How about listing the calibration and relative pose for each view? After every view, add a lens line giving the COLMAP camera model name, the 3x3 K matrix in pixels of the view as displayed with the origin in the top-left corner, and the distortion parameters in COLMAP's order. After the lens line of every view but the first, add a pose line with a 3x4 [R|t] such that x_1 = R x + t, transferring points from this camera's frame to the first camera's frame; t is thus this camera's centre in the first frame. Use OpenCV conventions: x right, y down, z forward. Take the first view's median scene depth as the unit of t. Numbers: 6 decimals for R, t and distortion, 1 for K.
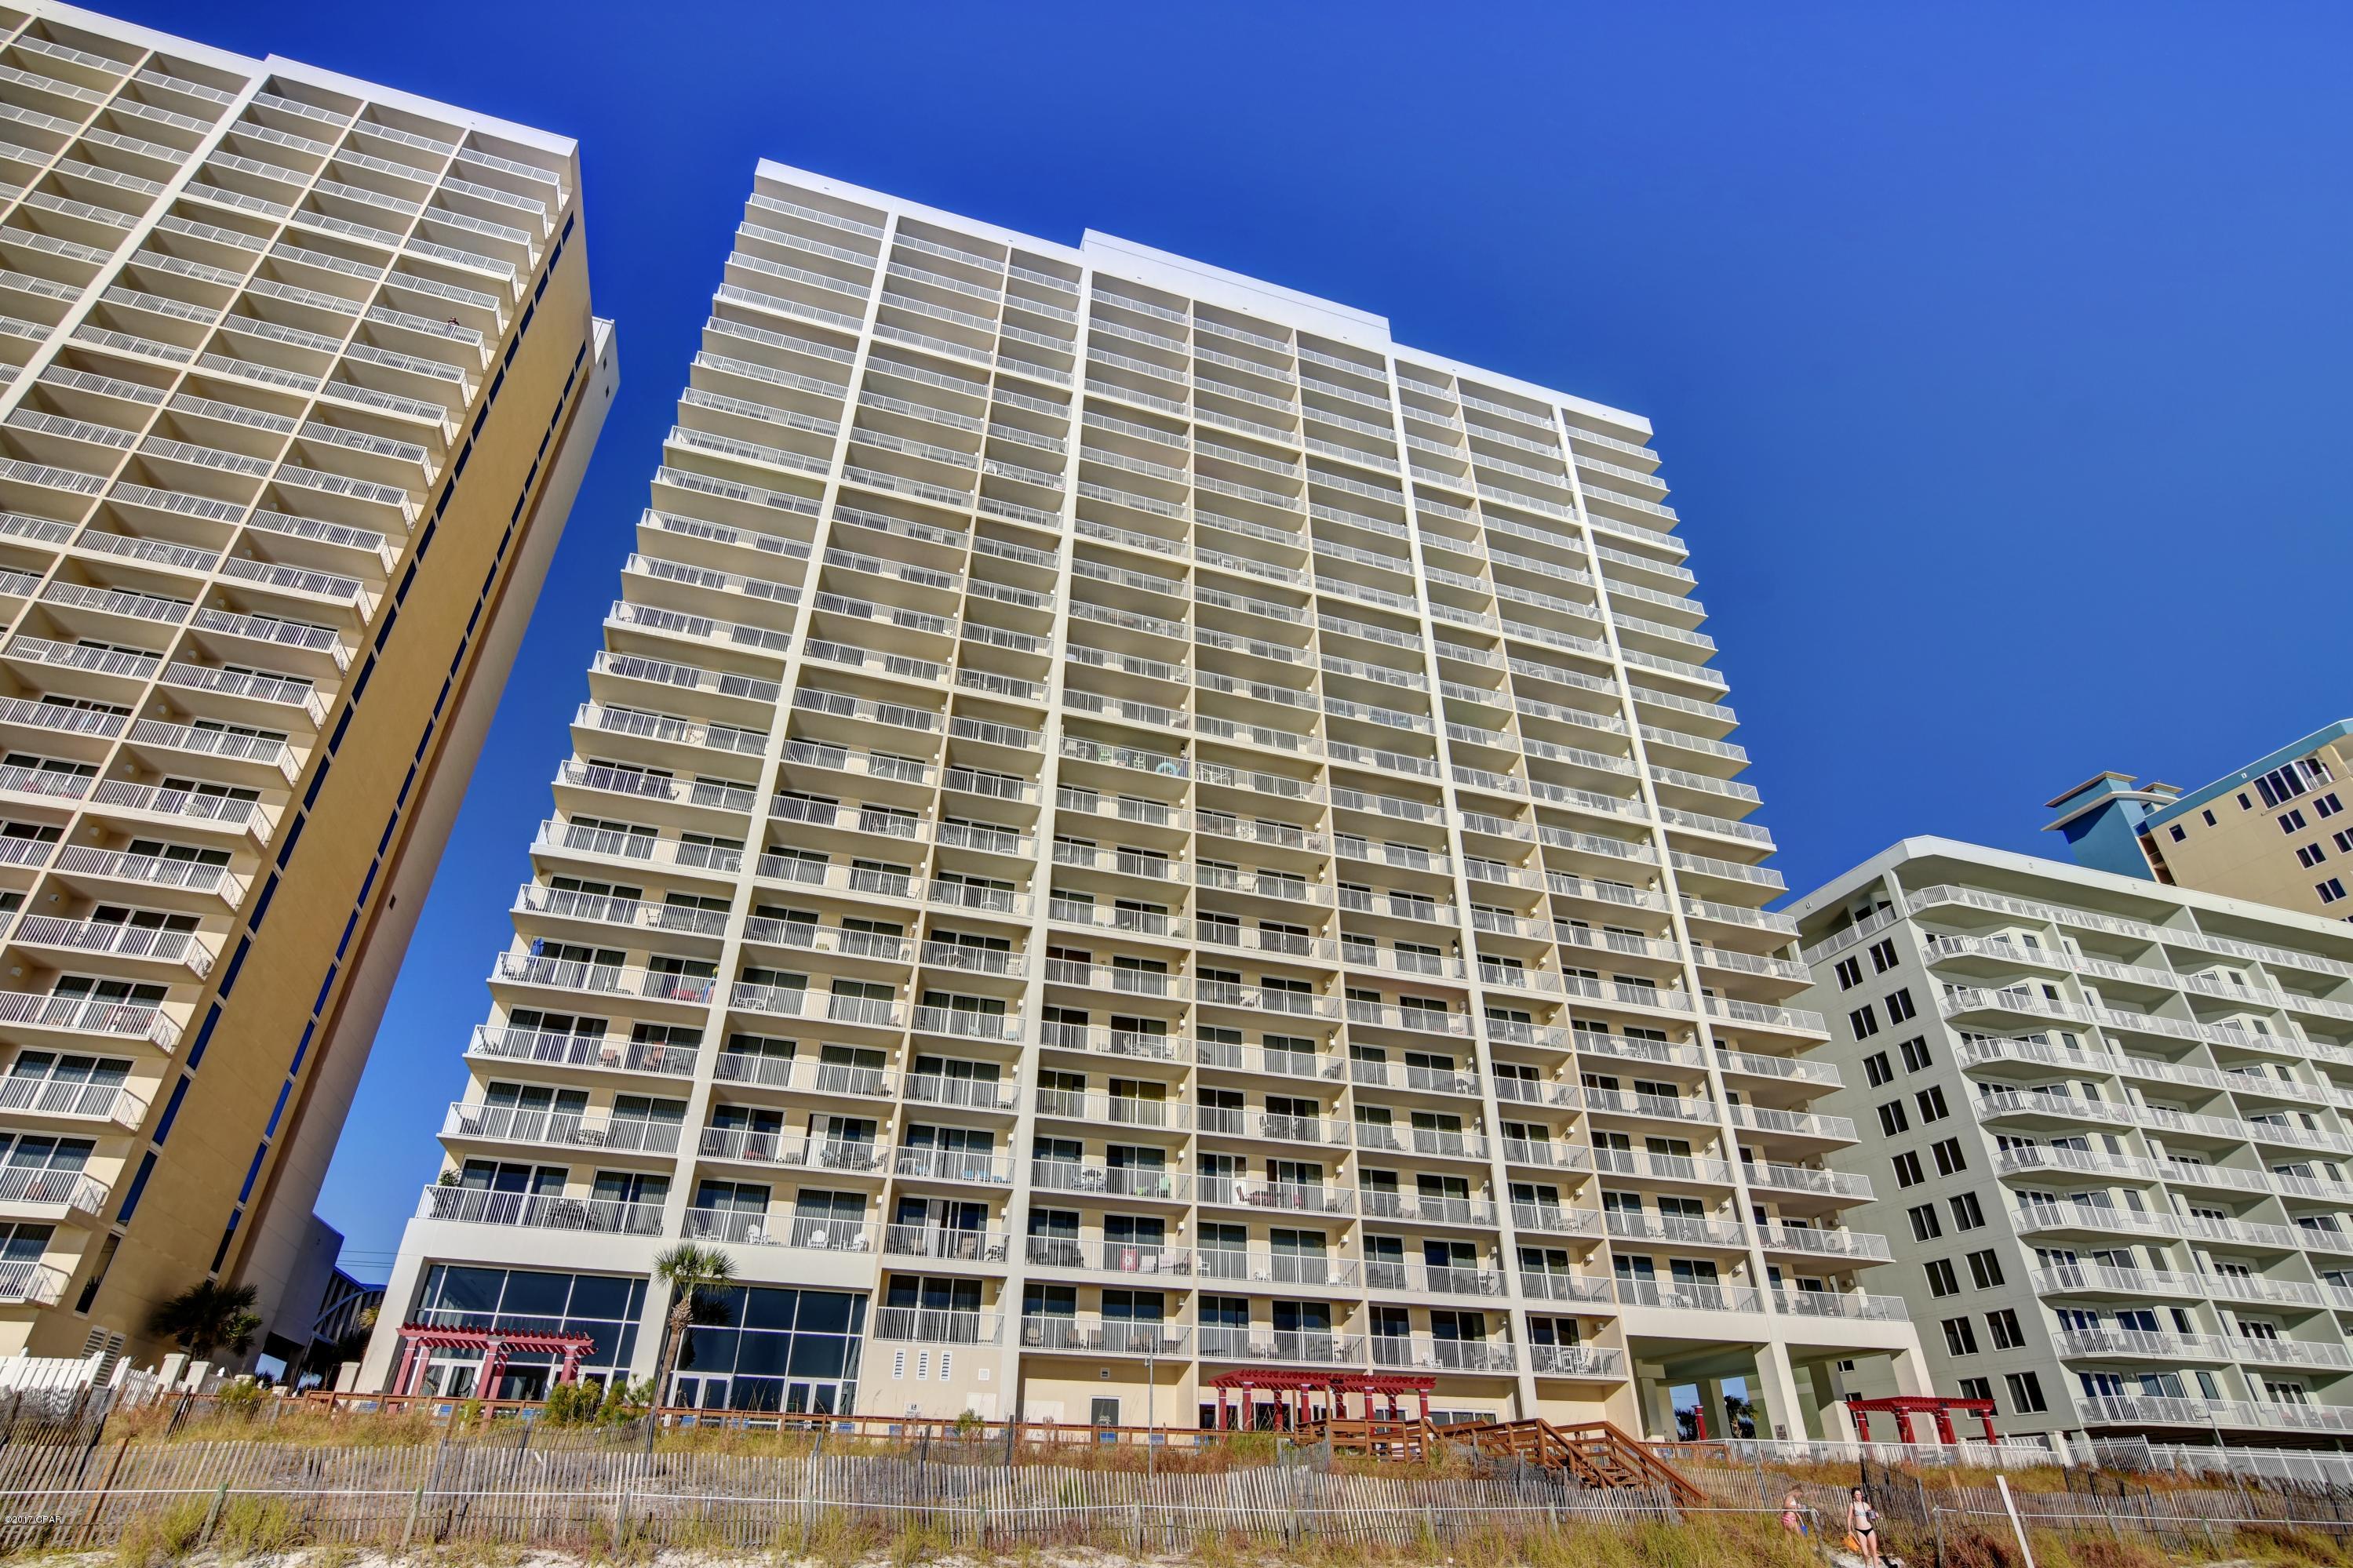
lens RADIAL K [[1198.2, 0, 1176.5], [0, 1198.2, 784.0], [0, 0, 1]] dist [-0.039547, 0.018553]
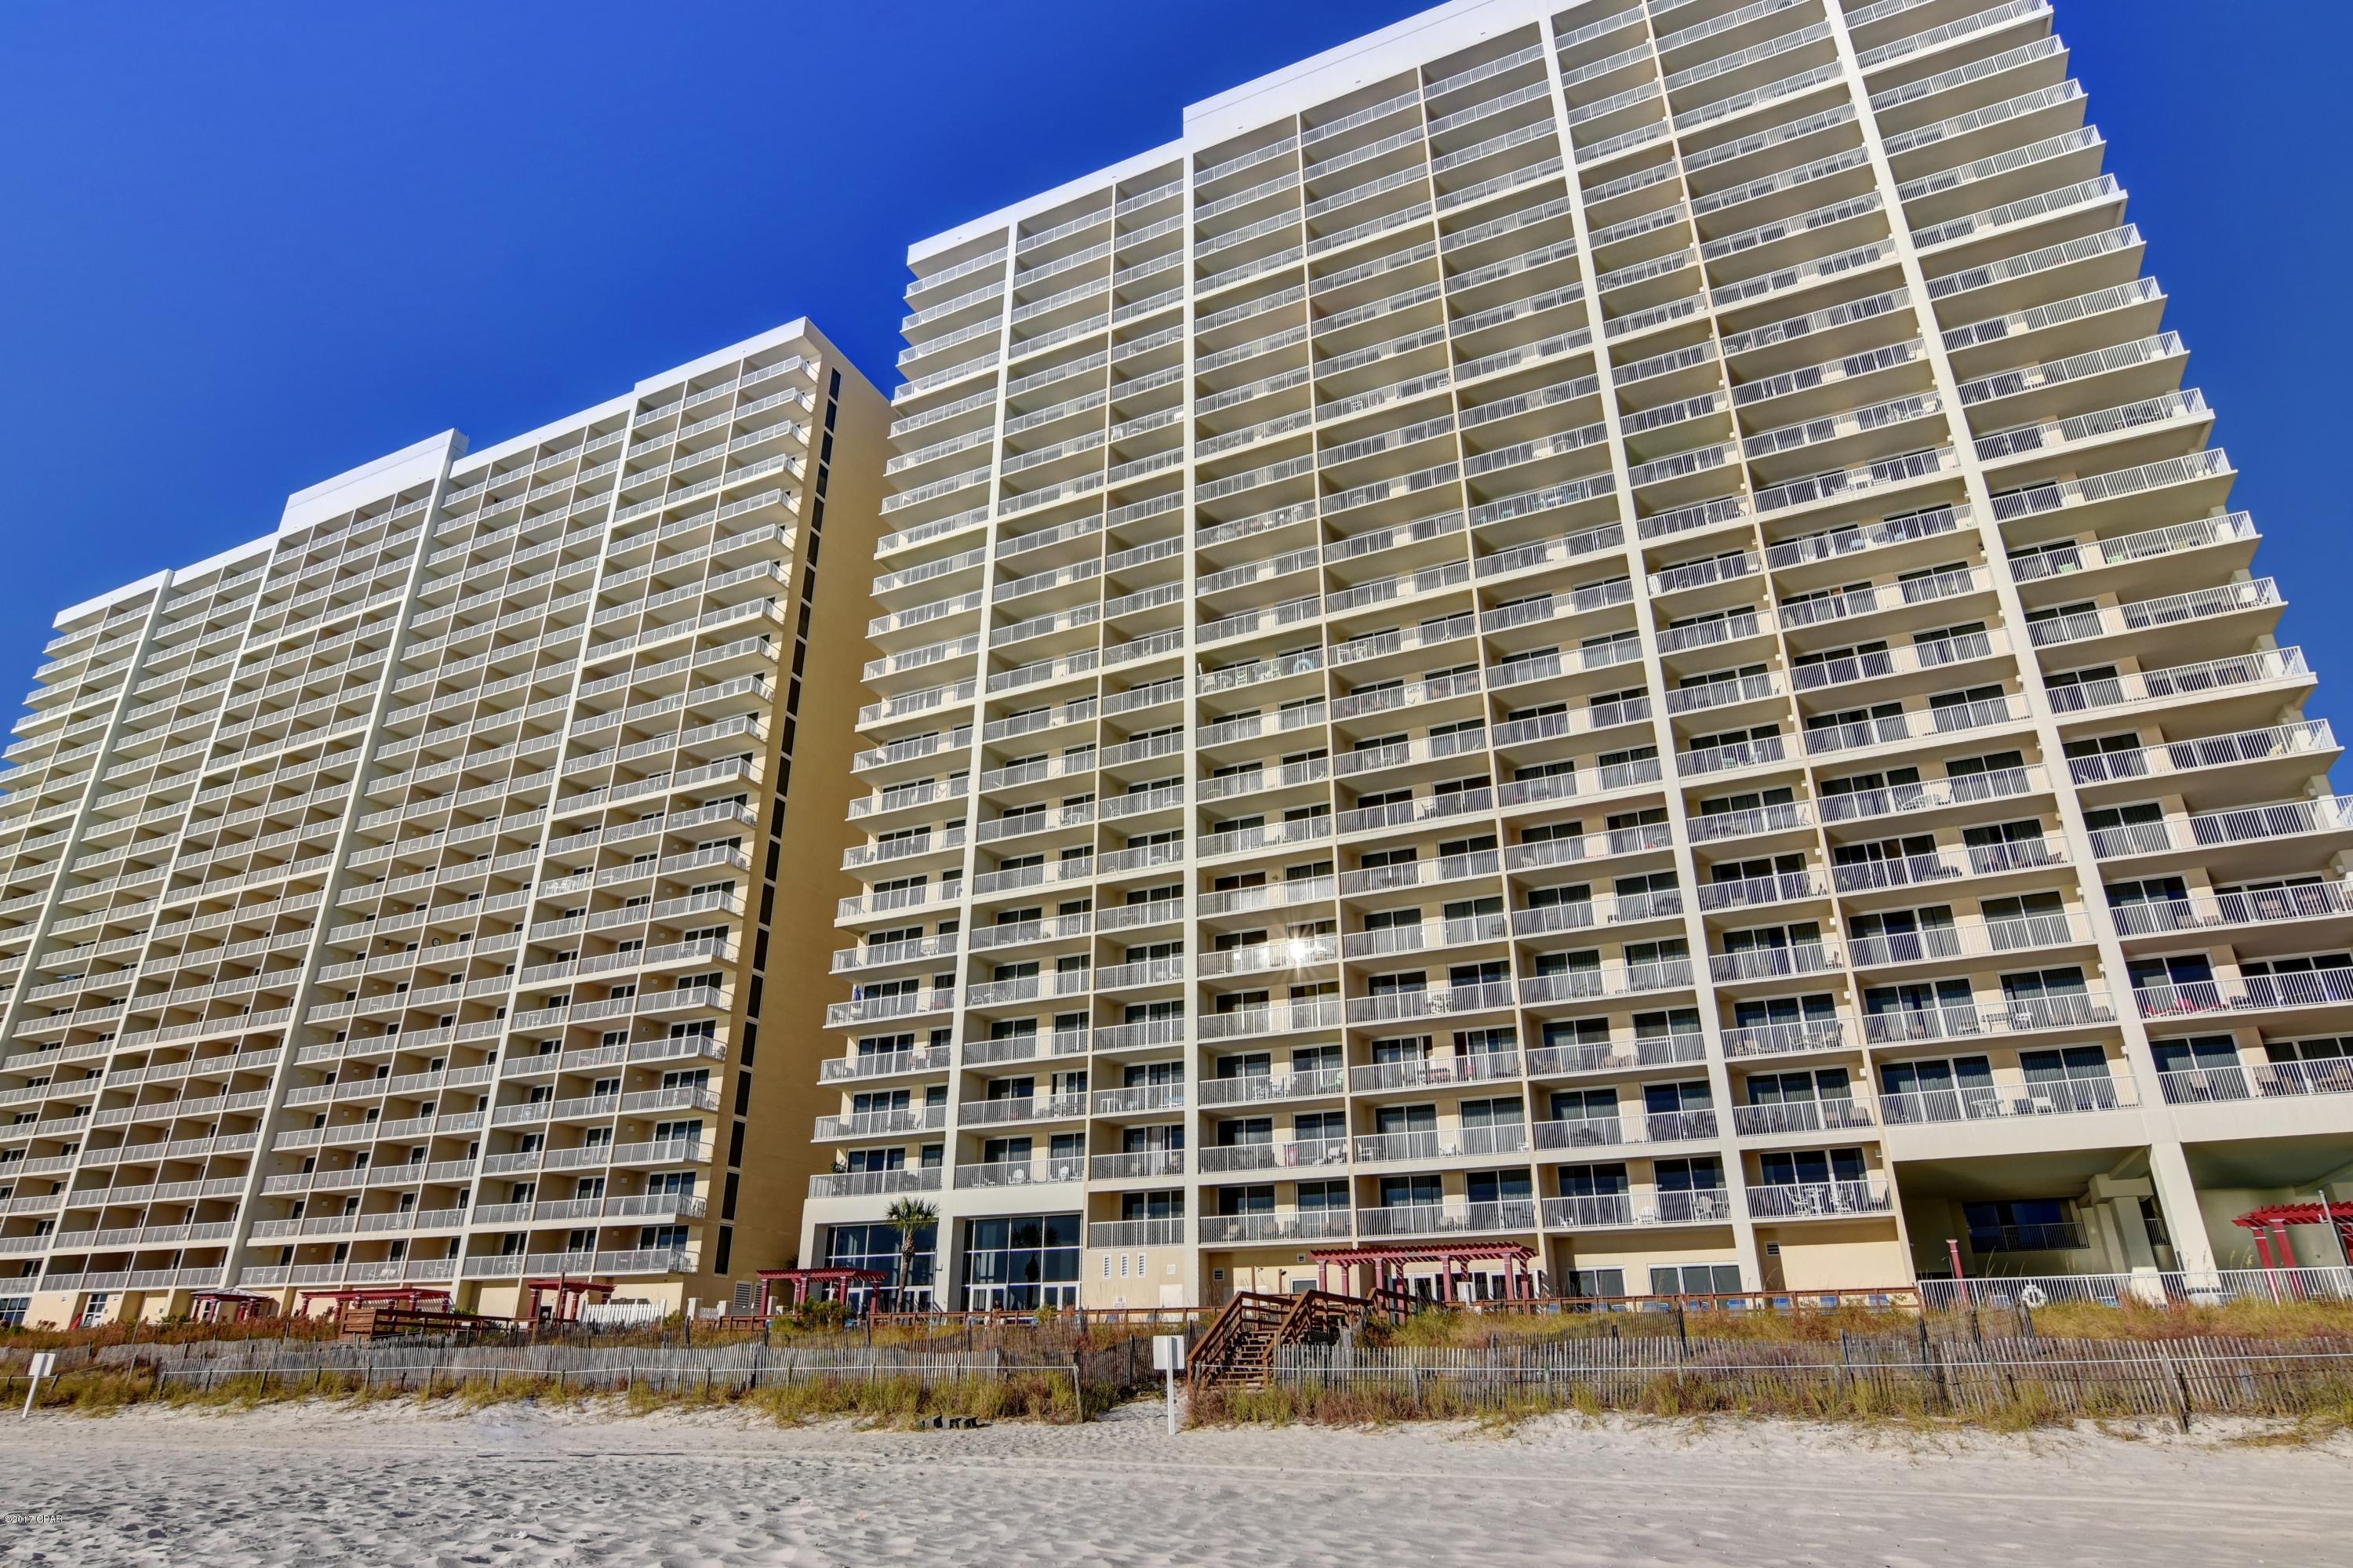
lens RADIAL K [[1367.1, 0, 1176.5], [0, 1367.1, 784.0], [0, 0, 1]] dist [-0.030166, 0.000090]
pose [[0.726755, -0.287745, -0.623722, 0.692244], [0.367672, 0.929955, -0.000614, 0.046322], [0.580210, -0.228879, 0.781646, 0.052152]]
